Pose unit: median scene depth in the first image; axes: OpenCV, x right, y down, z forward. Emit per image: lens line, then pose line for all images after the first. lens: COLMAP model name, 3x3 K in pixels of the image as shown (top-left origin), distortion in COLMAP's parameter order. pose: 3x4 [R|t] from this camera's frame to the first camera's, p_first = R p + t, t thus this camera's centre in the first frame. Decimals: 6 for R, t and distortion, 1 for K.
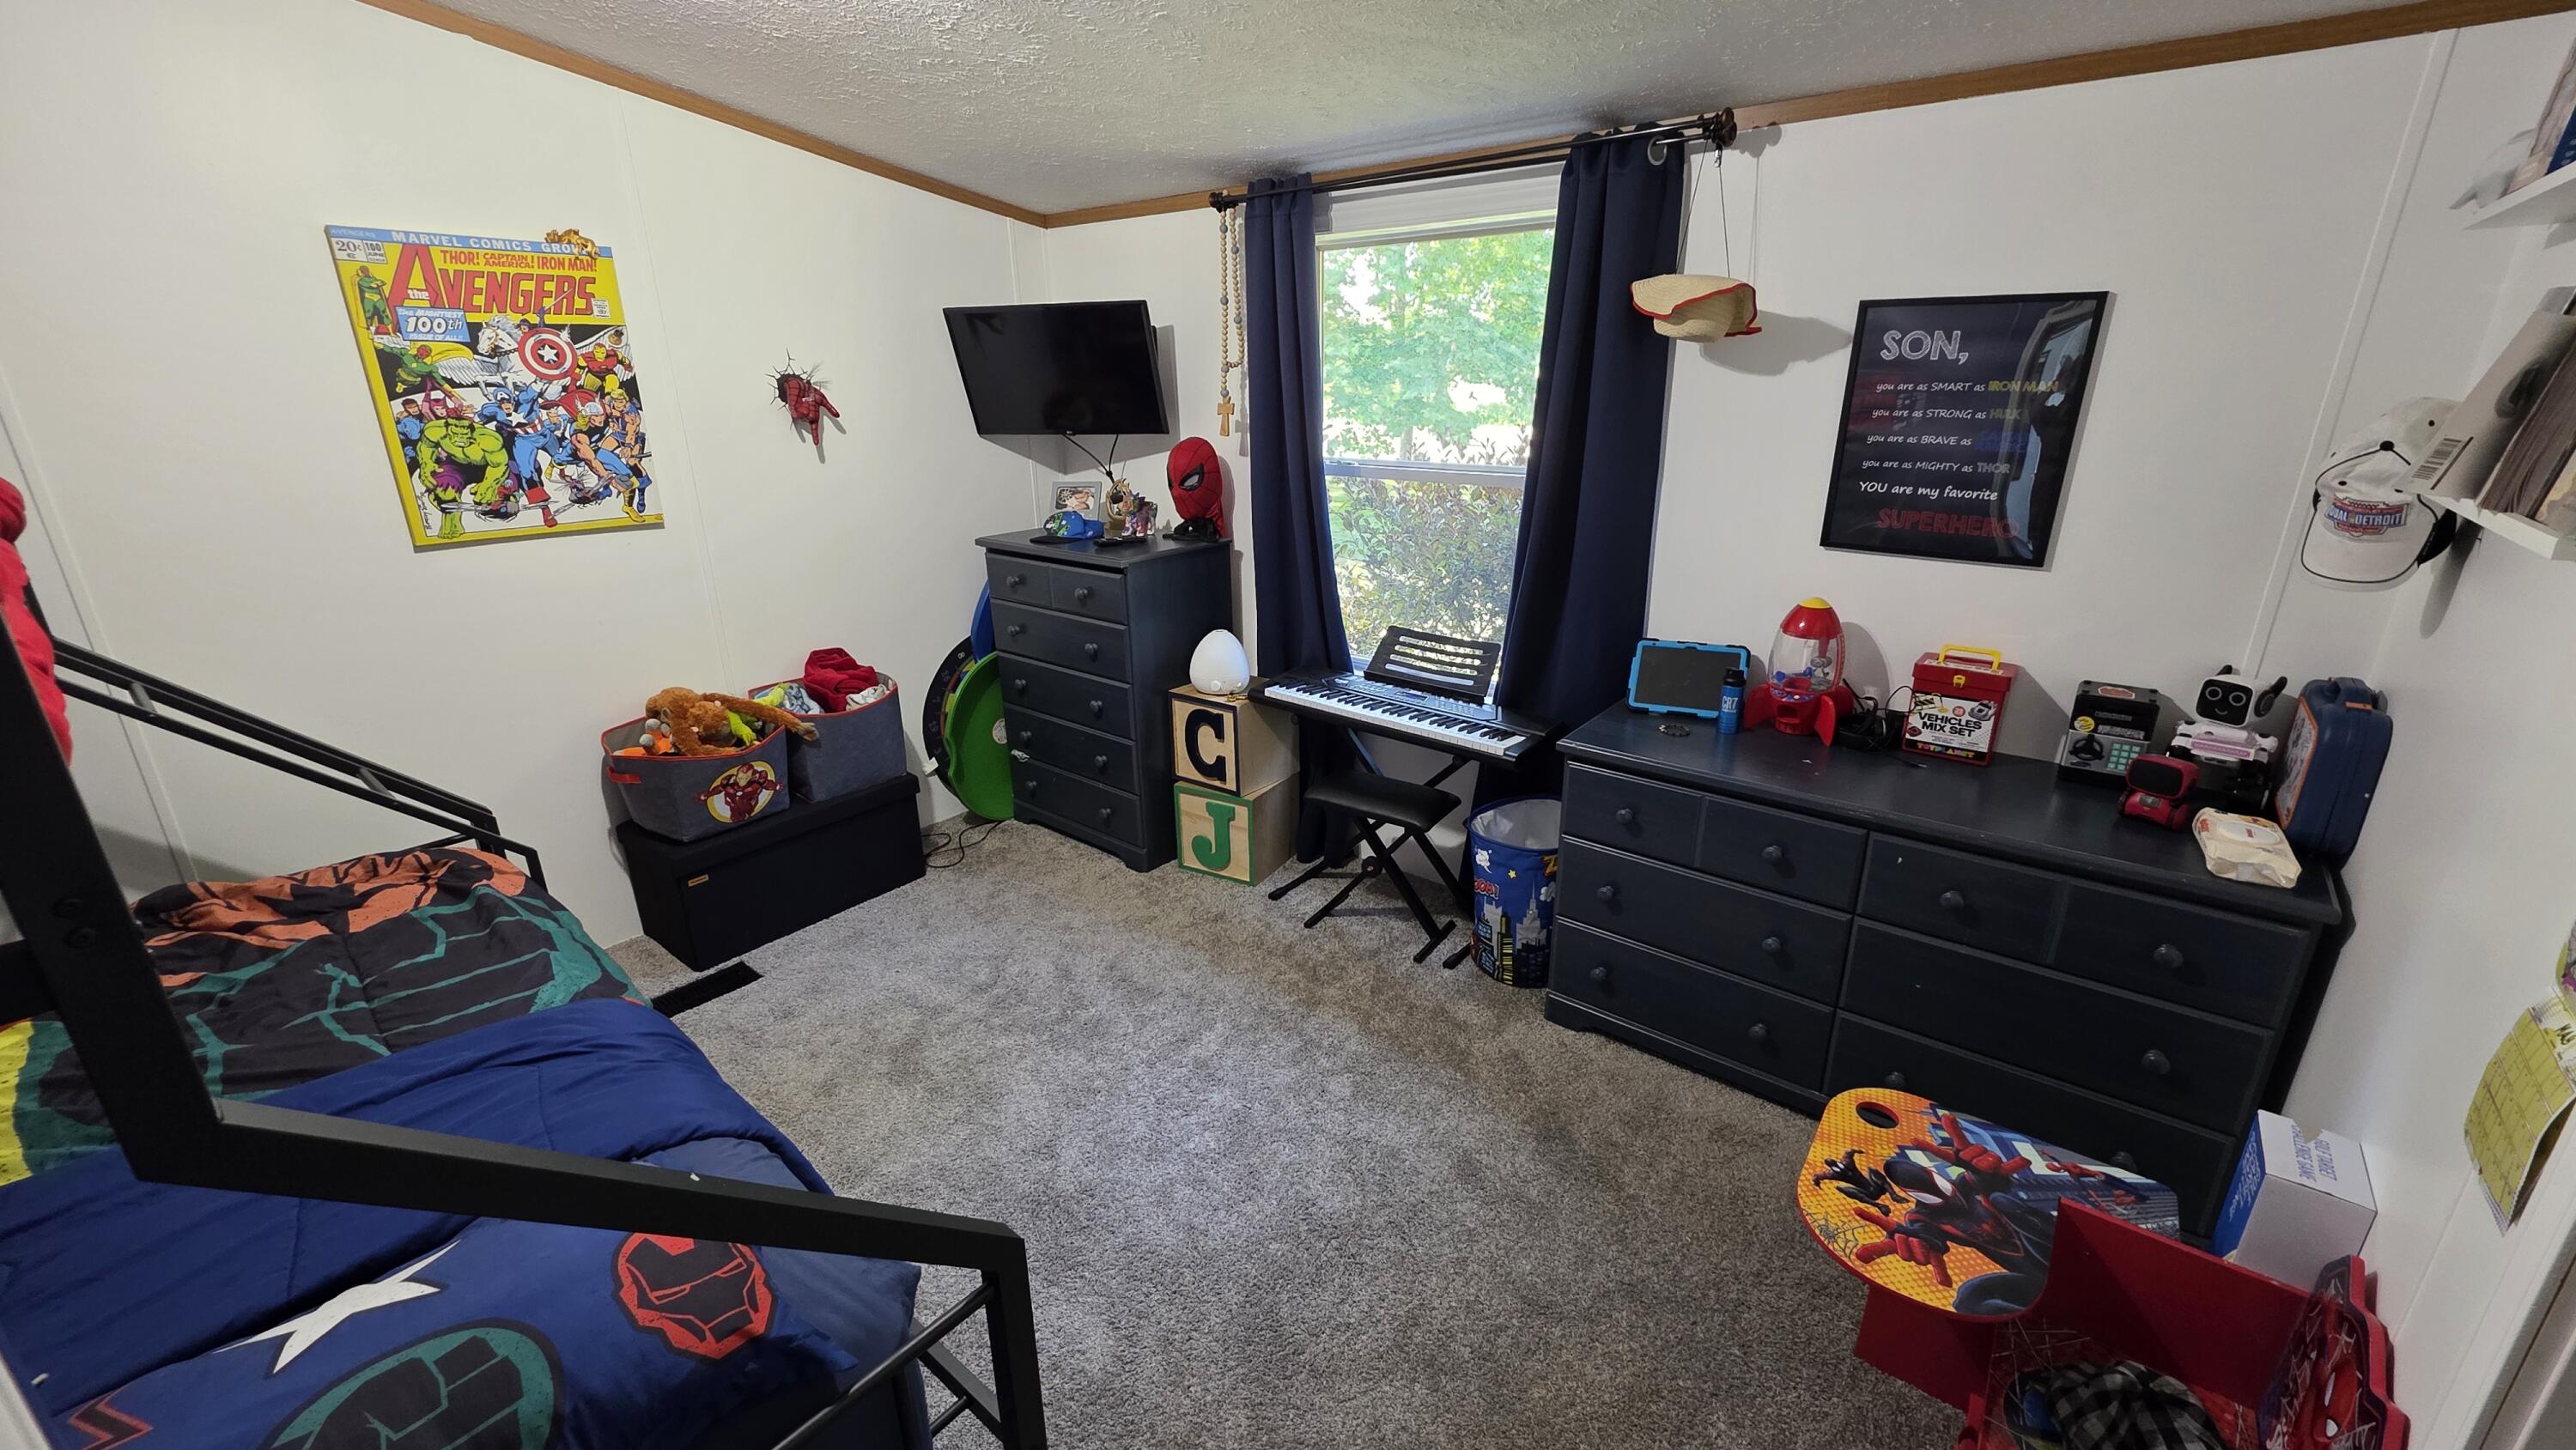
lens RADIAL K [[1029.0, 0, 1291.8], [0, 1029.0, 722.0], [0, 0, 1]] dist [0.000929, 0.000679]
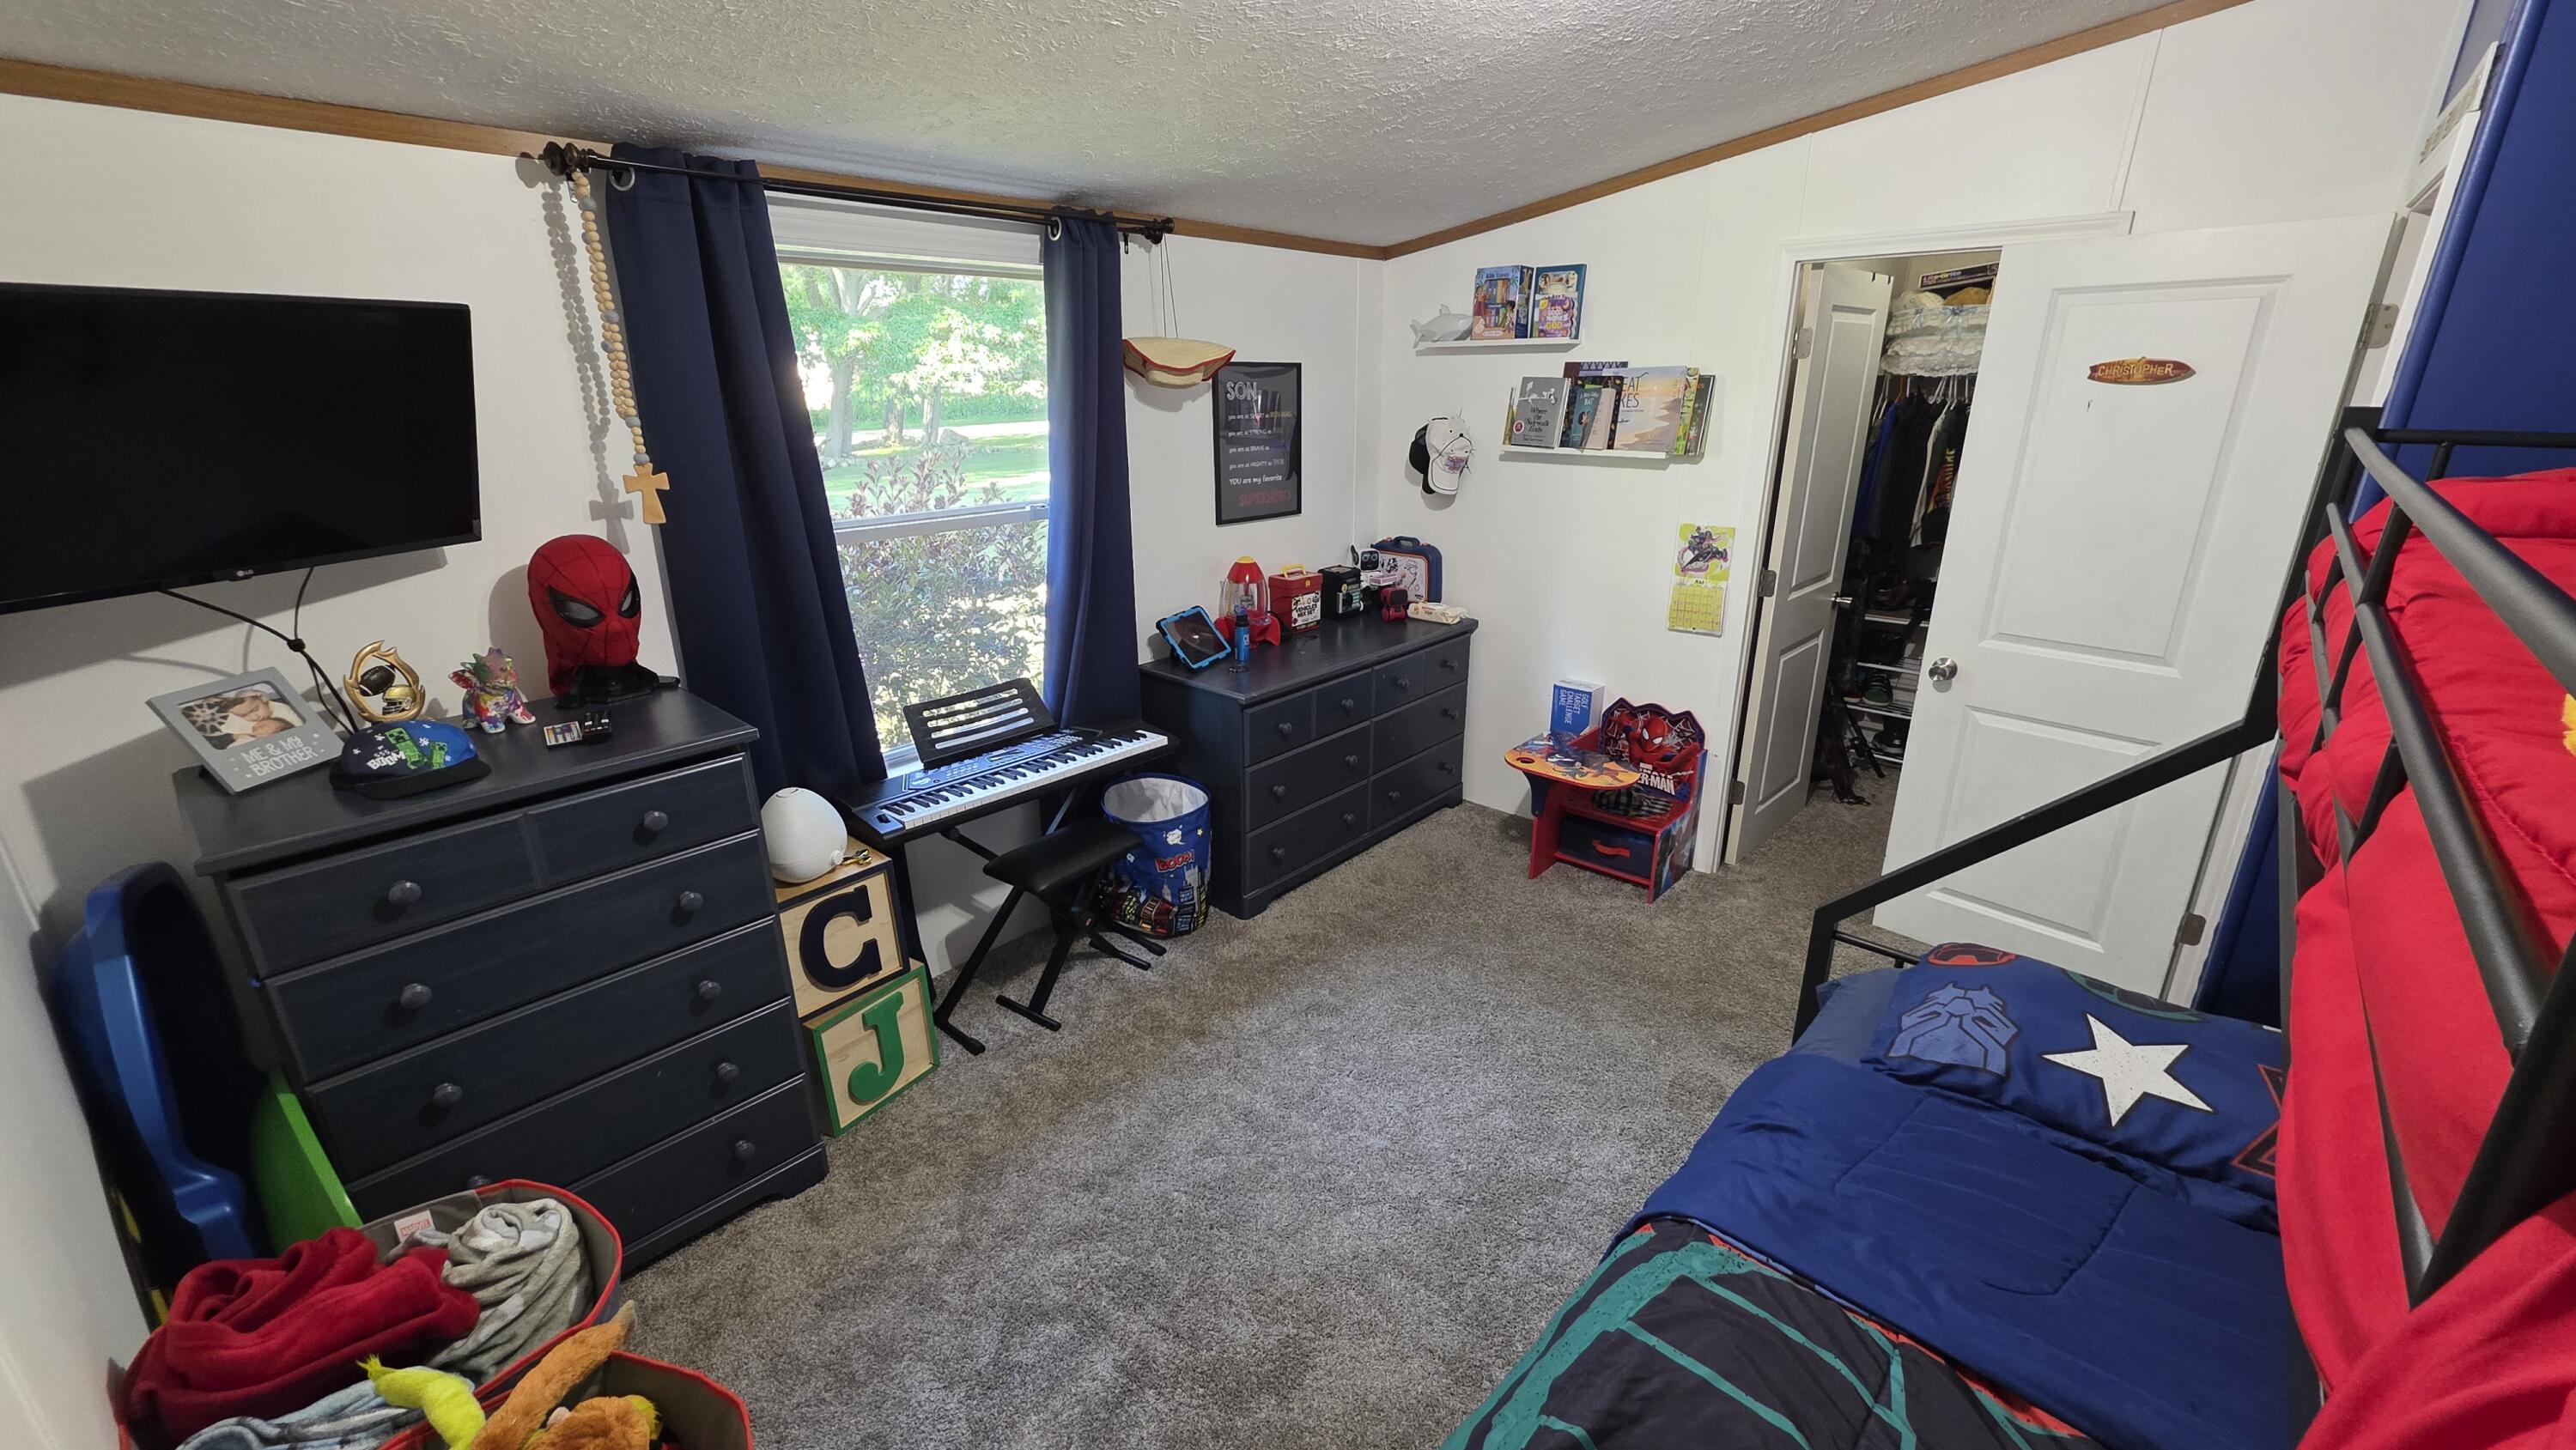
lens RADIAL K [[1029.0, 0, 1291.8], [0, 1029.0, 722.0], [0, 0, 1]] dist [0.000929, 0.000679]
pose [[0.040503, -0.312130, 0.949176, -0.871641], [0.327883, 0.901503, 0.282462, -0.268077], [-0.943850, 0.299778, 0.138856, 0.701796]]
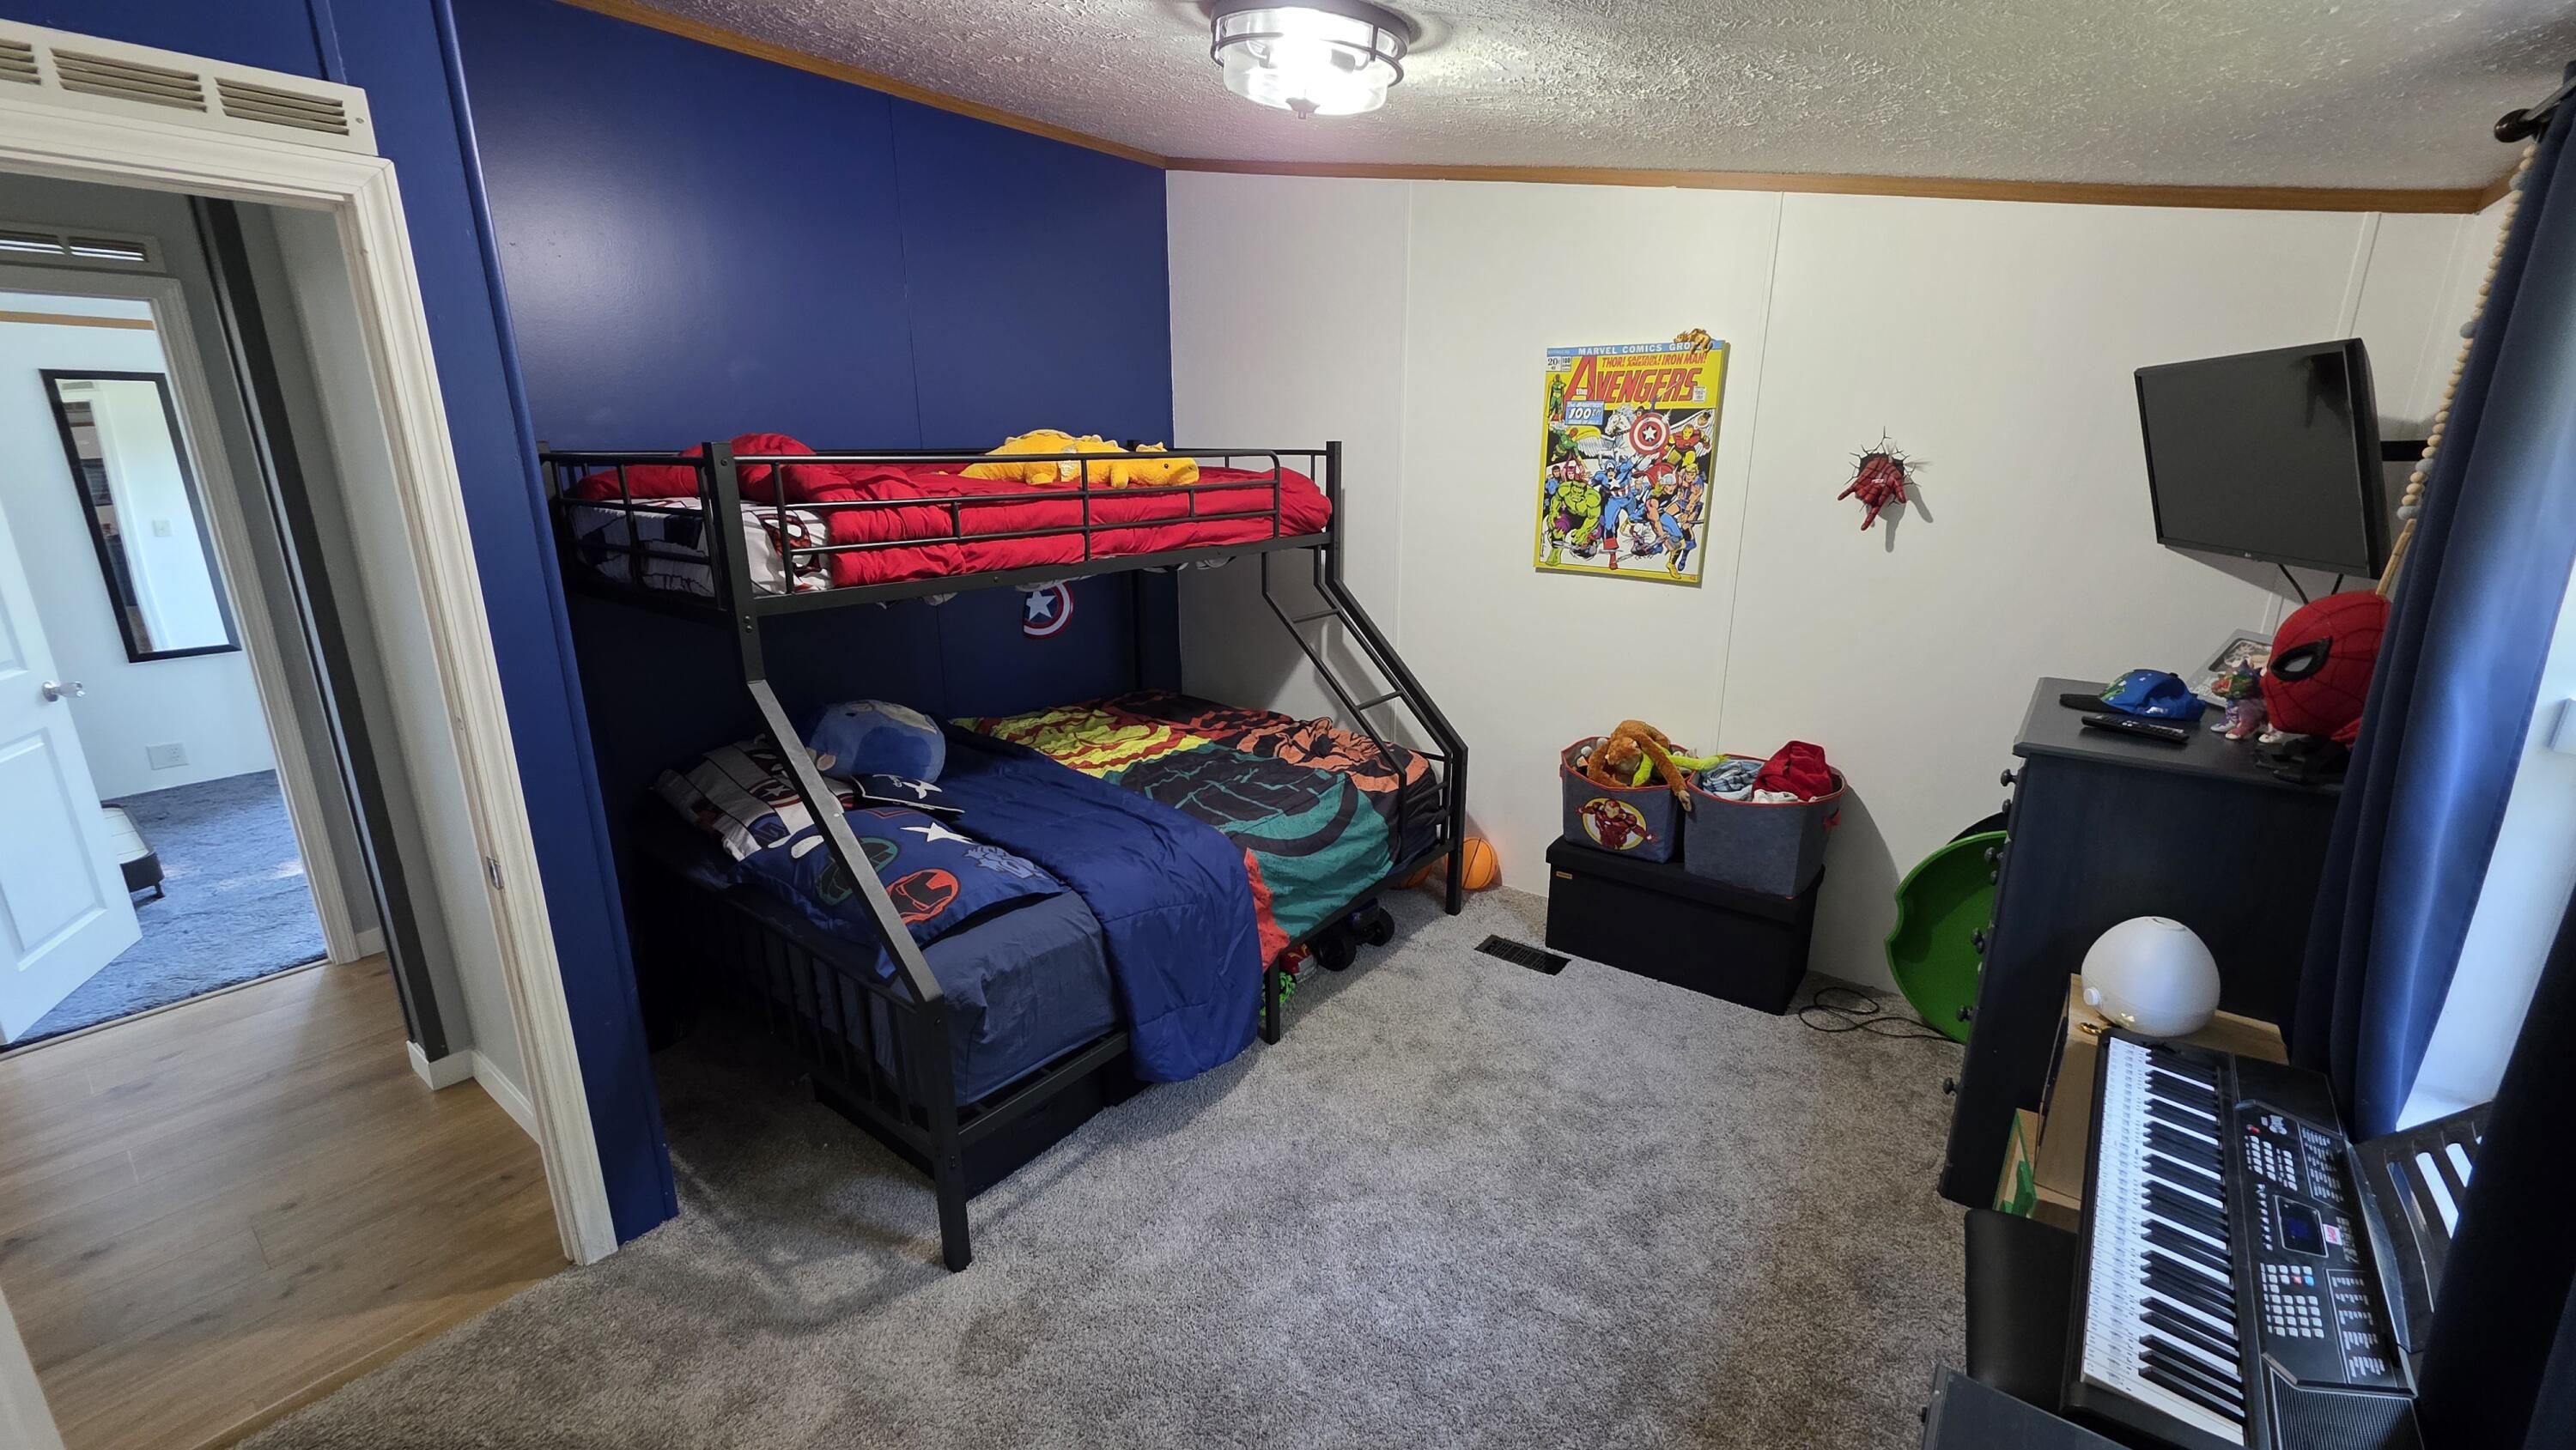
lens RADIAL K [[1029.0, 0, 1291.8], [0, 1029.0, 722.0], [0, 0, 1]] dist [0.000929, 0.000679]
pose [[0.018361, 0.276172, -0.960933, 0.529583], [-0.323914, 0.910904, 0.255604, -0.218296], [0.945908, 0.306566, 0.106181, 0.568614]]
